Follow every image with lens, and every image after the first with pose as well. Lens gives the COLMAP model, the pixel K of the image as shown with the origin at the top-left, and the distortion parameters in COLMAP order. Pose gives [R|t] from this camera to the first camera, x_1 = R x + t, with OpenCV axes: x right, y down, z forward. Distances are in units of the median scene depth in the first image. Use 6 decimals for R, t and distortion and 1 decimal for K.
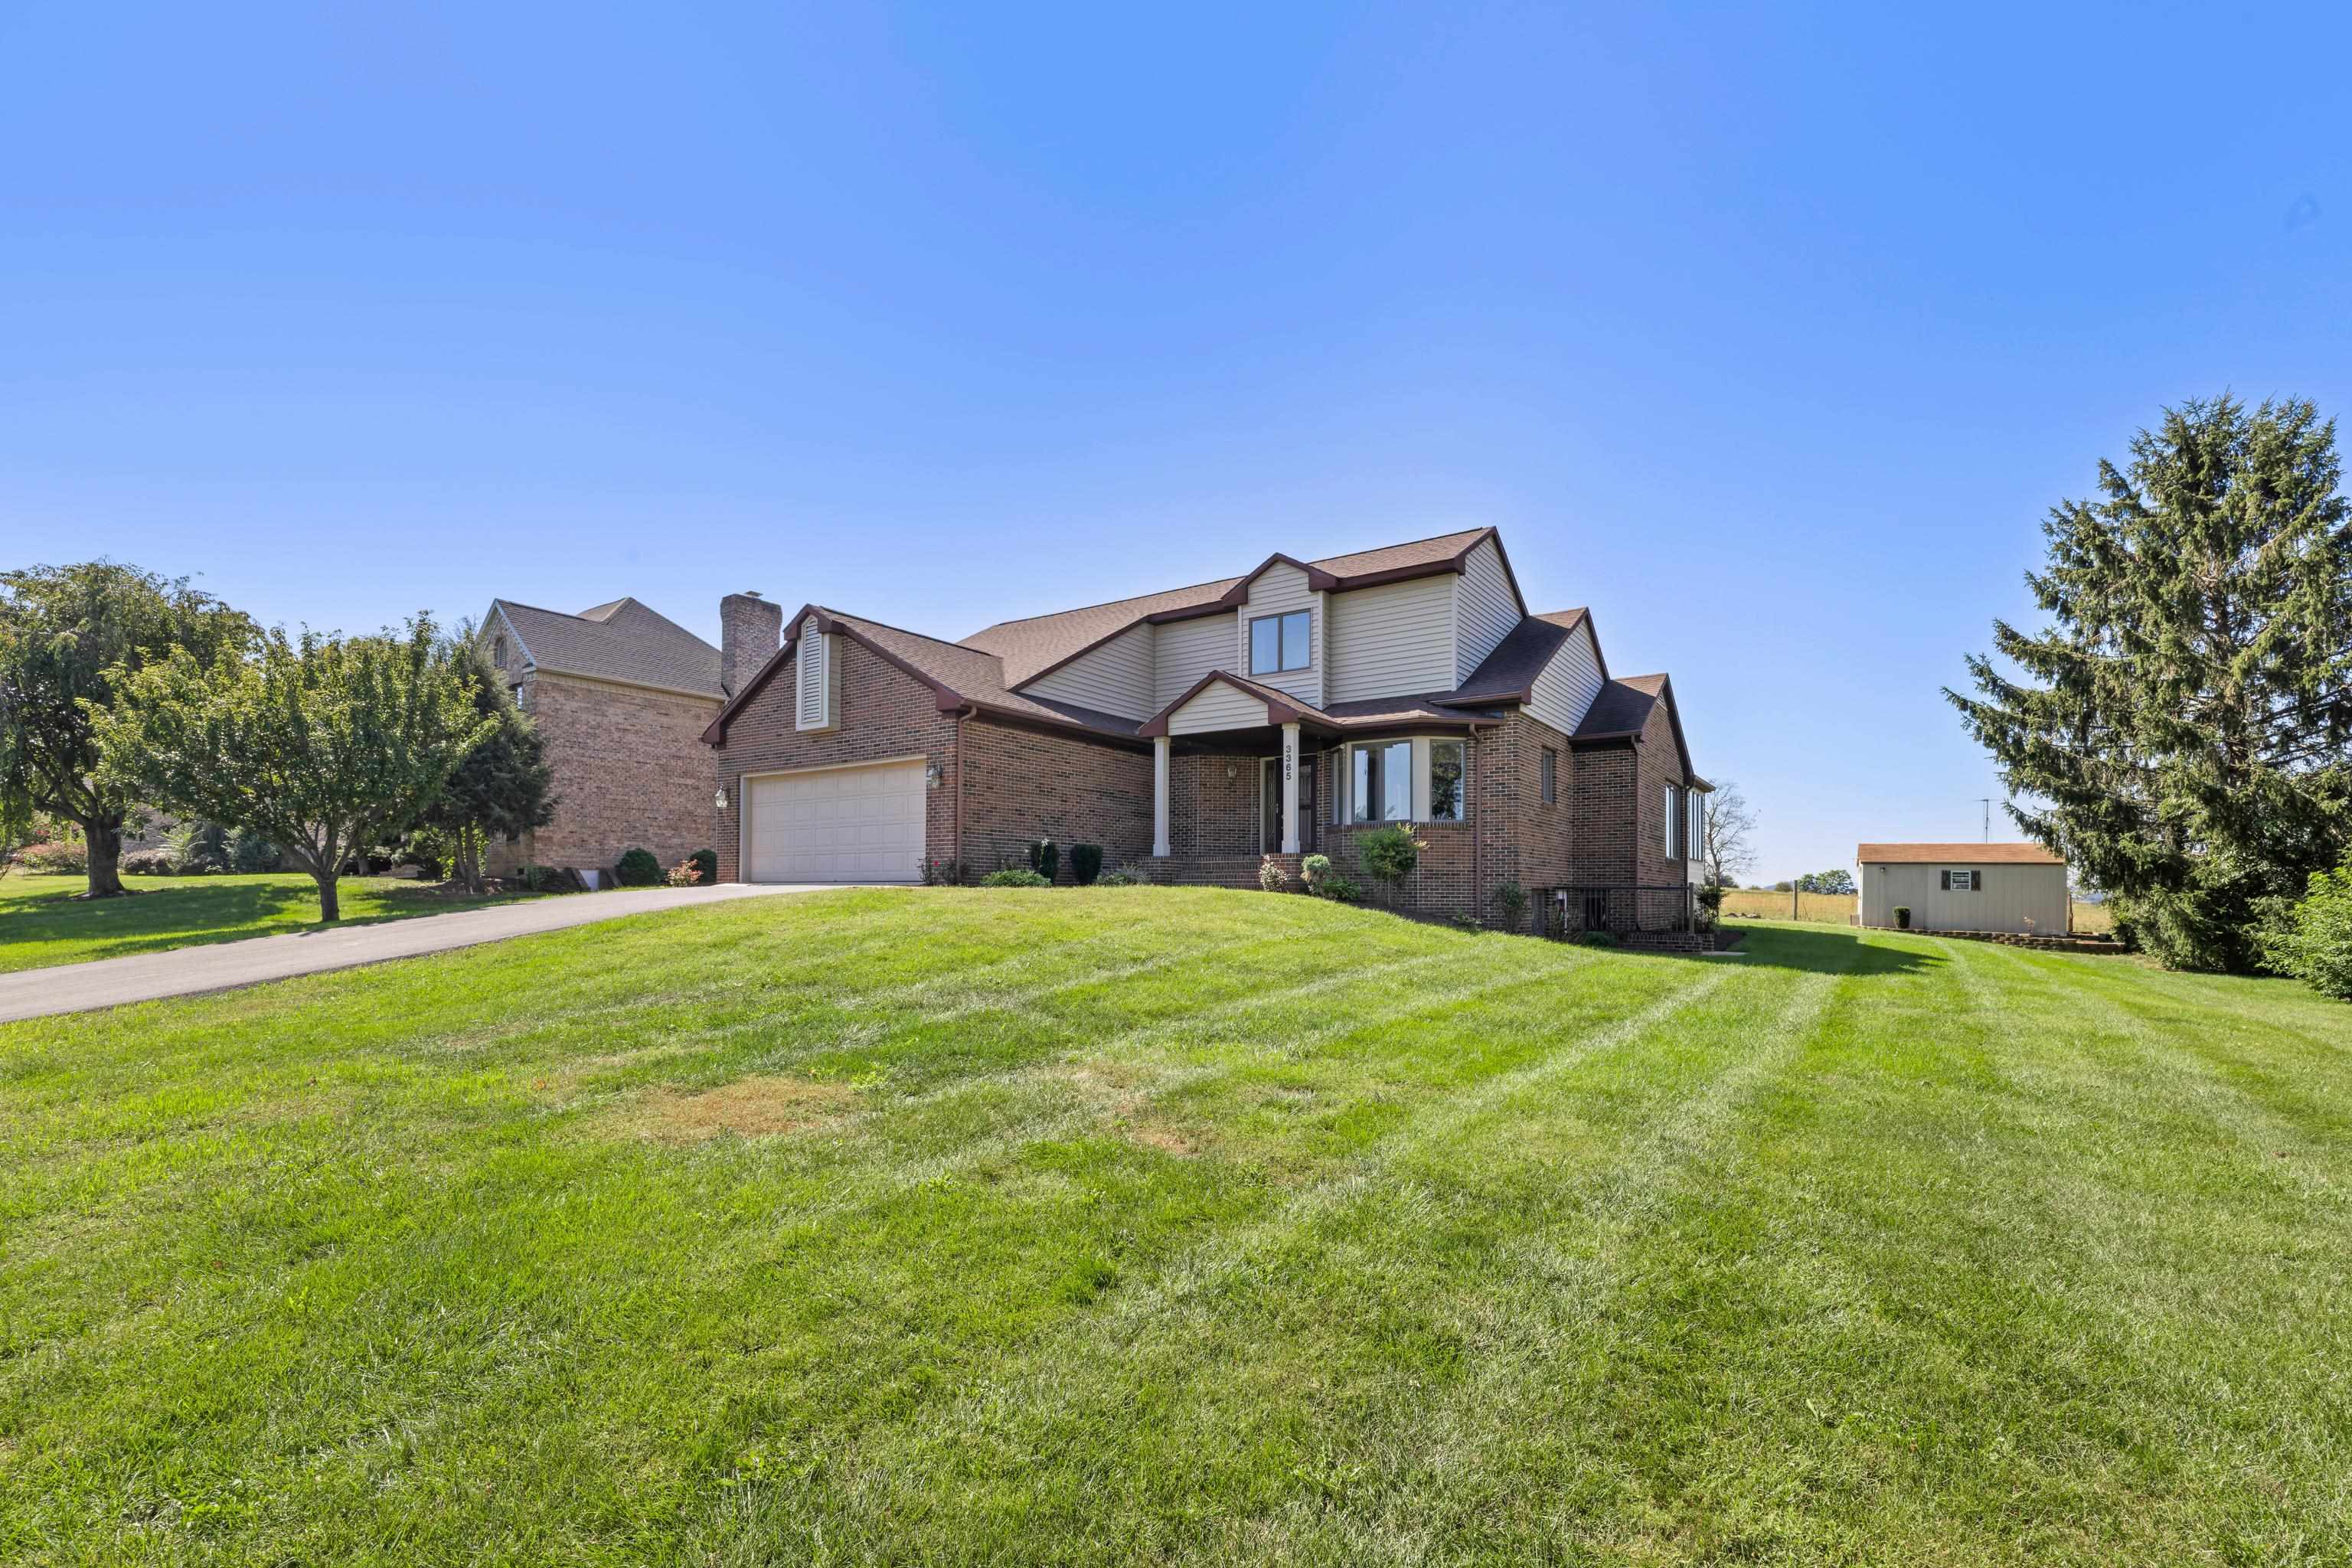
lens RADIAL K [[1004.8, 0, 1177.3], [0, 1004.8, 847.8], [0, 0, 1]] dist [0.000965, -0.000221]
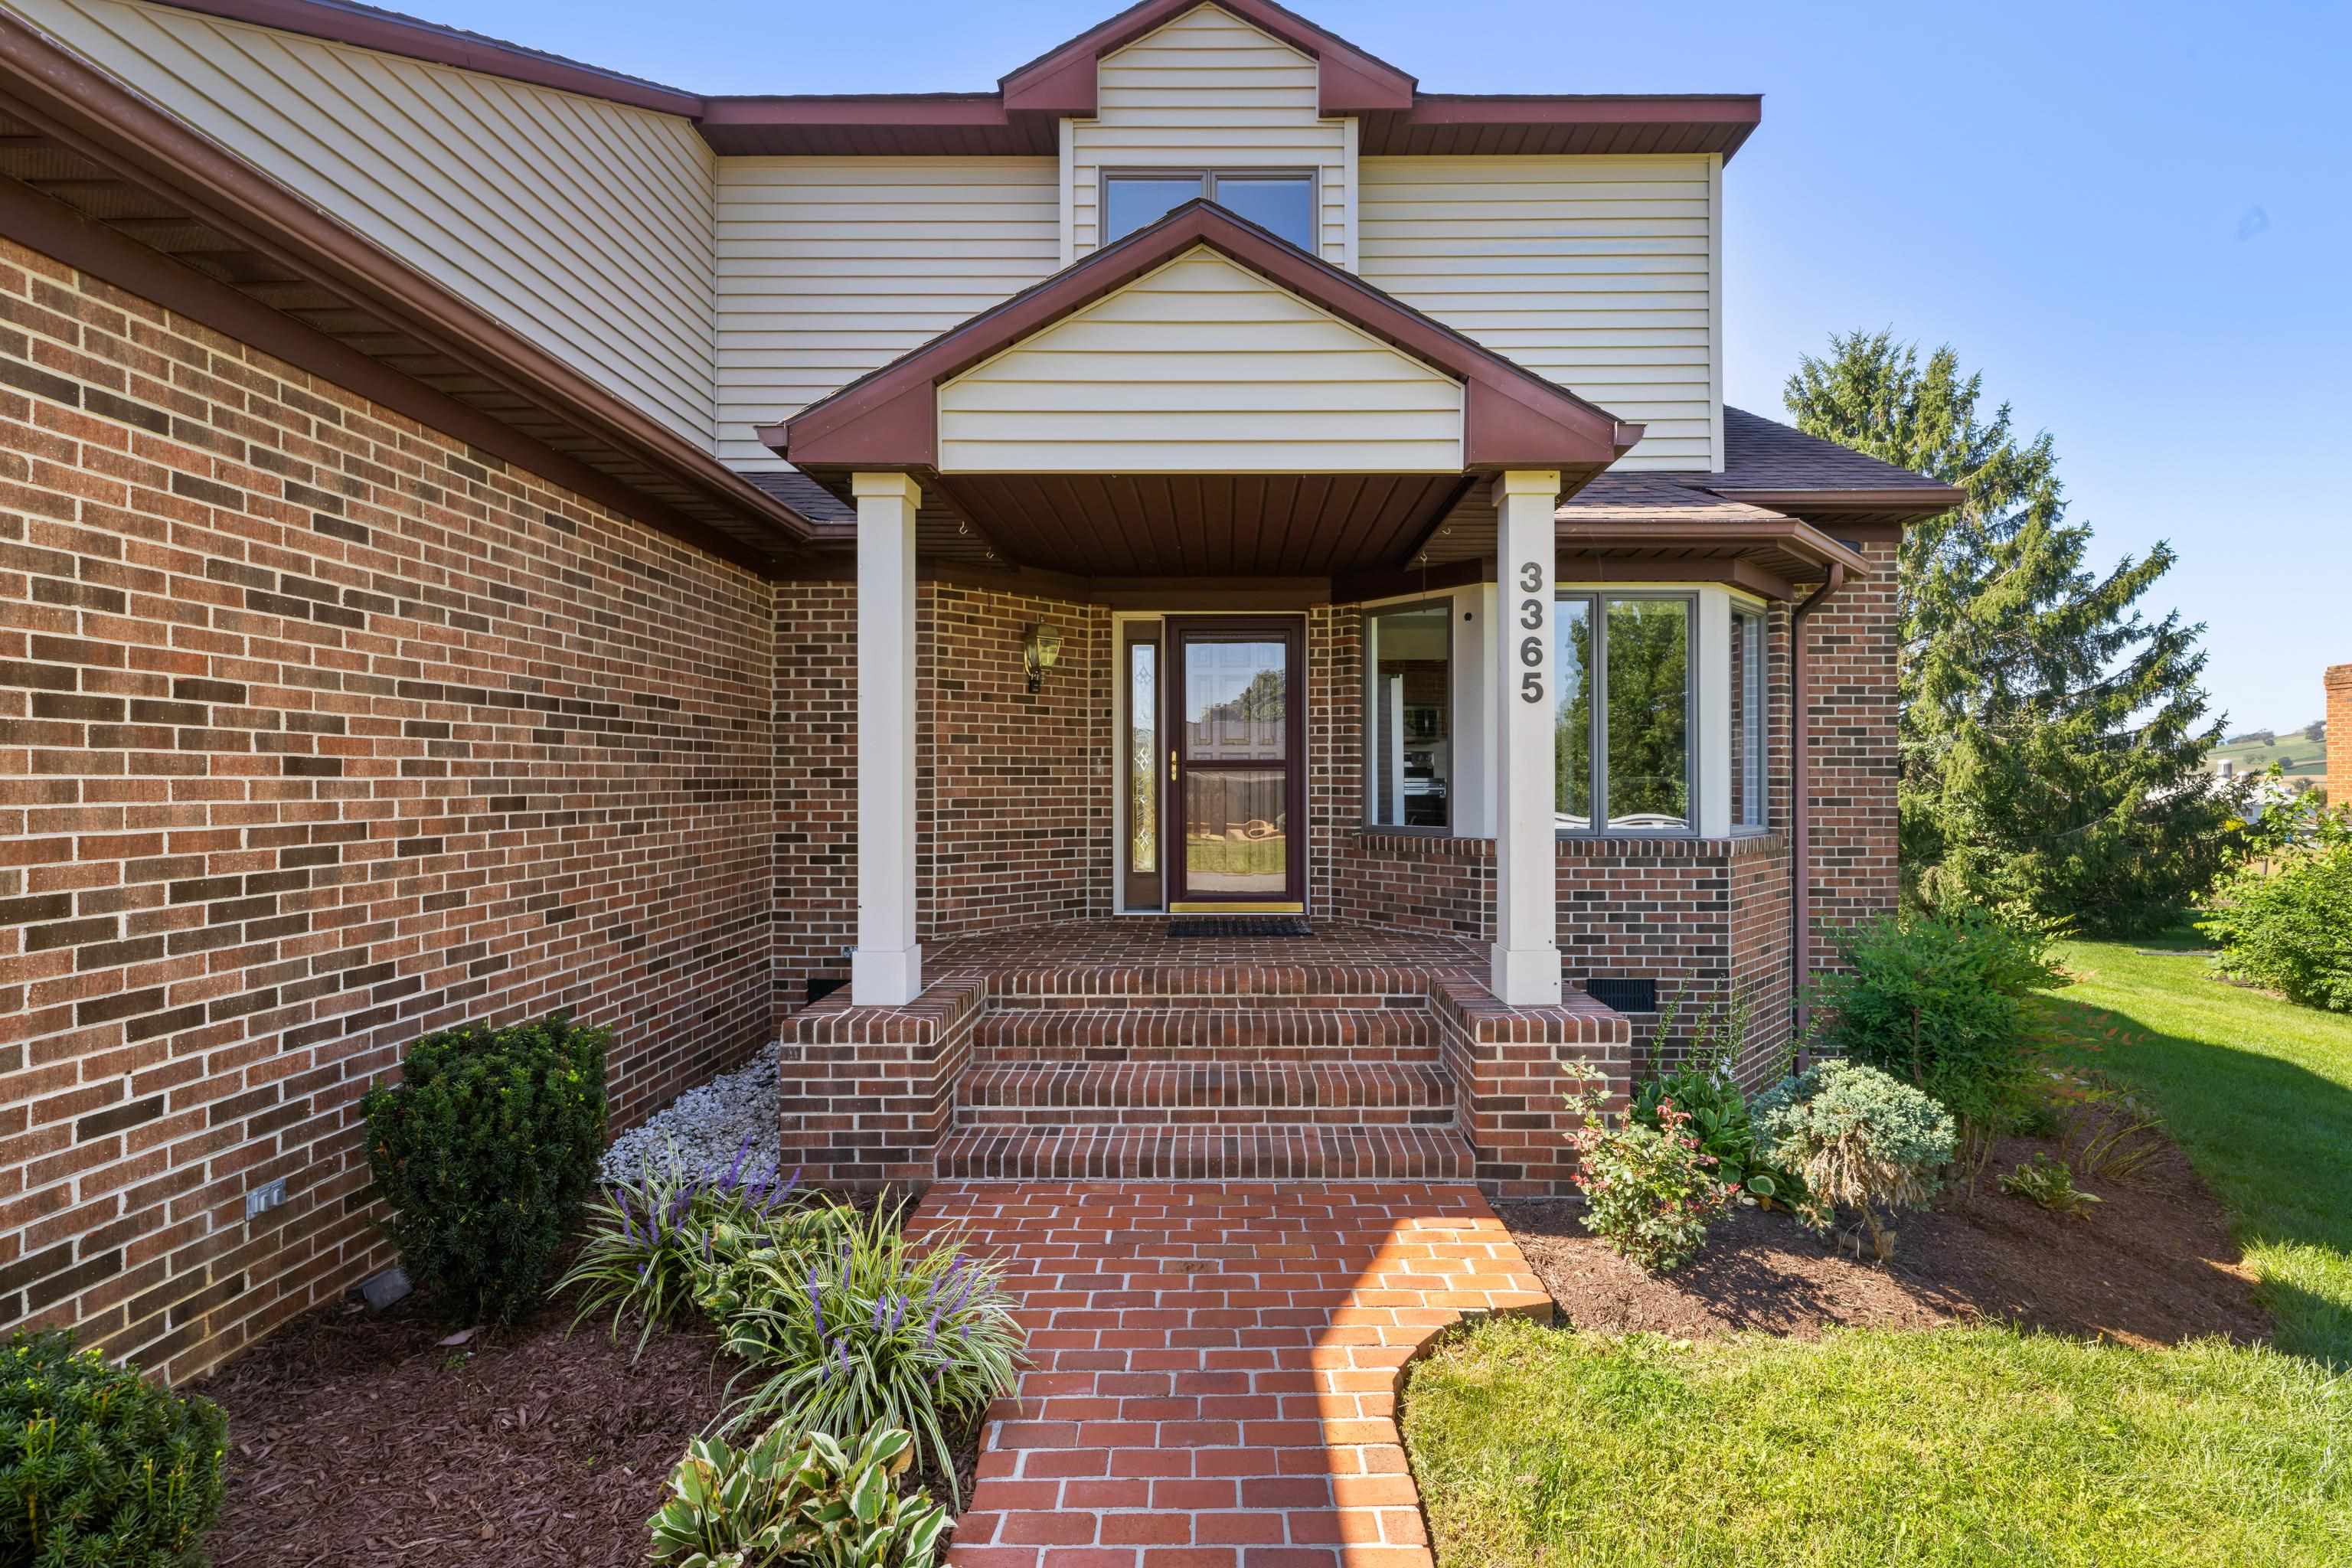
lens RADIAL K [[1002.7, 0, 1230.9], [0, 1002.7, 770.8], [0, 0, 1]] dist [0.000149, 0.000003]
pose [[0.817600, -0.001051, 0.575785, -0.086867], [-0.022135, 0.999202, 0.033255, -0.055338], [-0.575360, -0.039934, 0.816925, 0.802152]]
